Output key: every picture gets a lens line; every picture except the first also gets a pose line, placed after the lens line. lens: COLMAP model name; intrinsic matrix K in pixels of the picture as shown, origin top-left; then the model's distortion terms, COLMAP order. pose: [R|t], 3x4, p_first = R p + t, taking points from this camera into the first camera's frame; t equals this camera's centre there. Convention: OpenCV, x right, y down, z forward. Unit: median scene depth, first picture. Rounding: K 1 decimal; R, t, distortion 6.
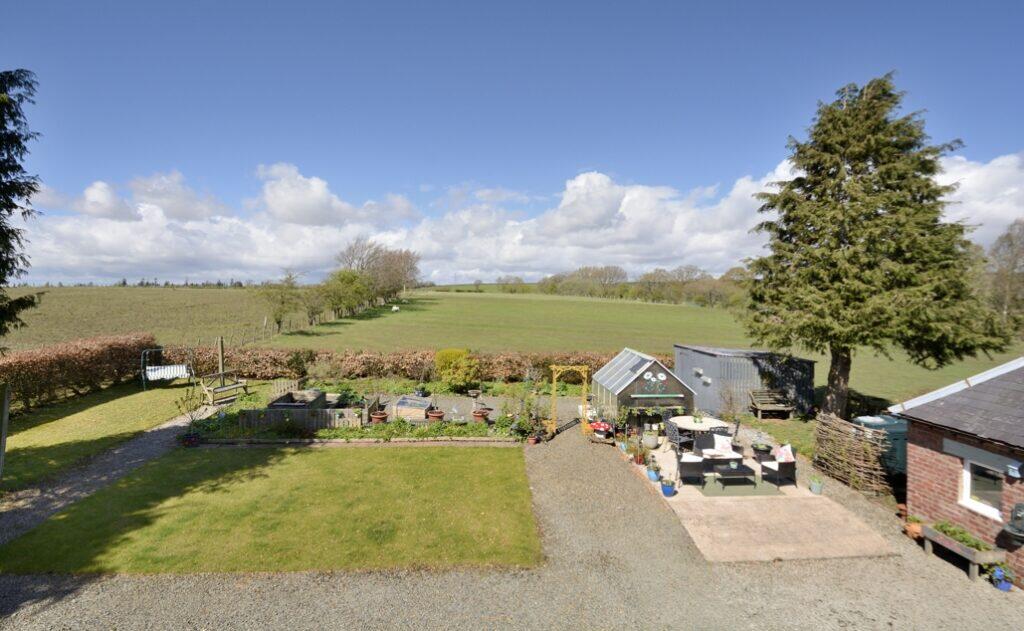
lens RADIAL K [[491.8, 0, 513.2], [0, 491.8, 297.2], [0, 0, 1]] dist [-0.016574, -0.001289]
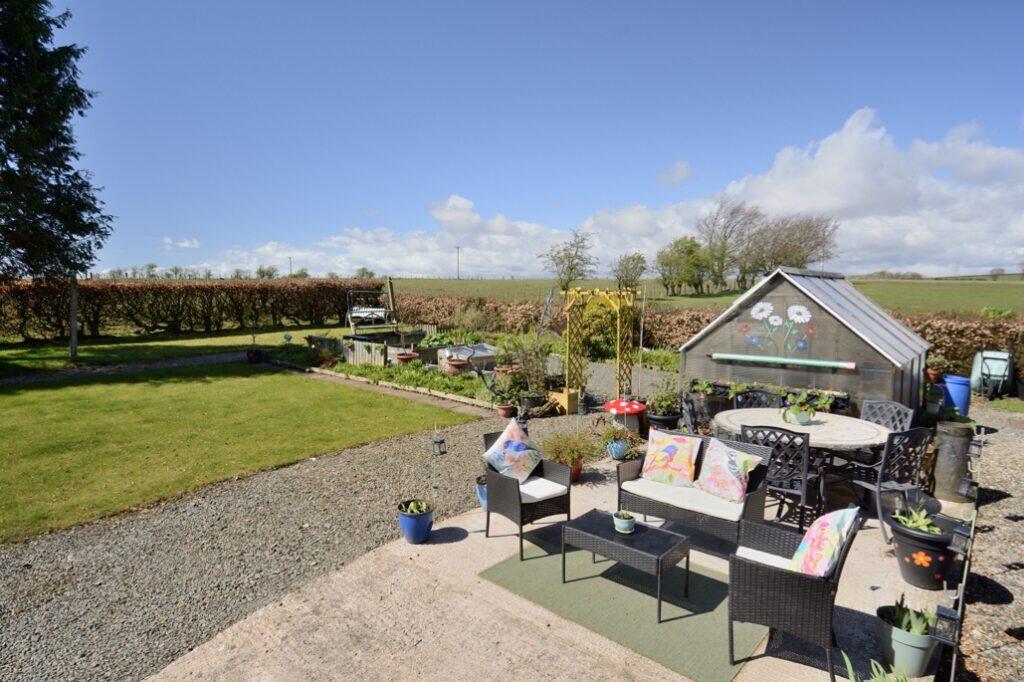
lens RADIAL K [[548.7, 0, 512.0], [0, 548.7, 341.0], [0, 0, 1]] dist [-0.000434, 0.000010]
pose [[0.678637, 0.051639, -0.732656, 0.793639], [0.001332, 0.997437, 0.071535, 0.255921], [0.734472, -0.049522, 0.676829, 0.893402]]
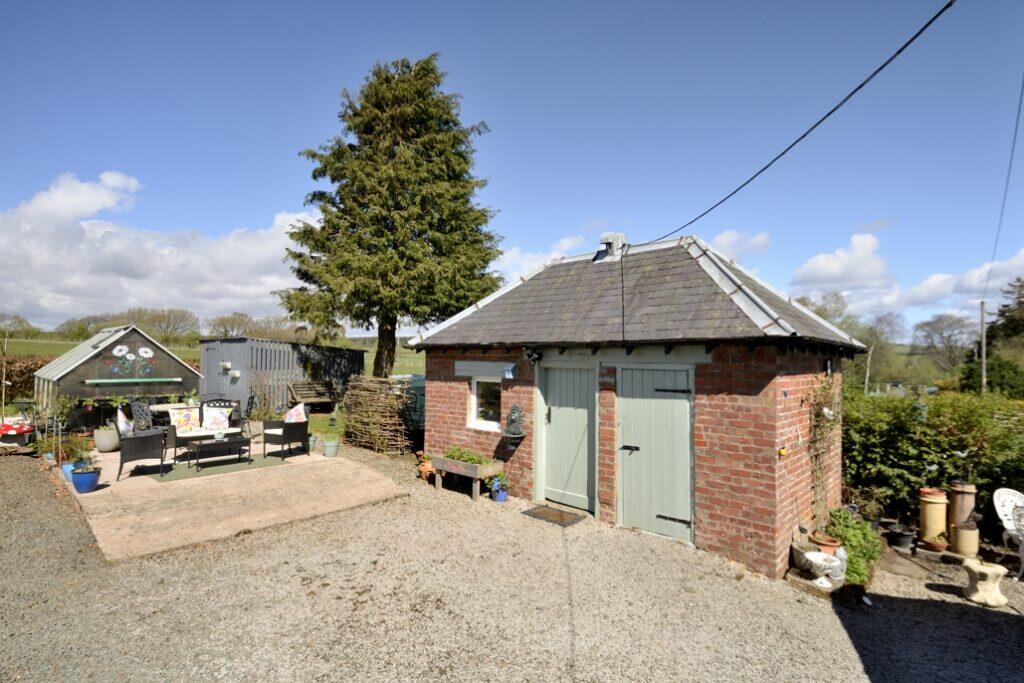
lens RADIAL K [[521.9, 0, 512.0], [0, 521.9, 341.5], [0, 0, 1]] dist [0.001397, -0.011072]
pose [[0.718471, 0.018202, 0.695318, 0.279293], [-0.007228, 0.999799, -0.018704, 0.263814], [-0.695519, 0.008413, 0.718458, 0.220000]]
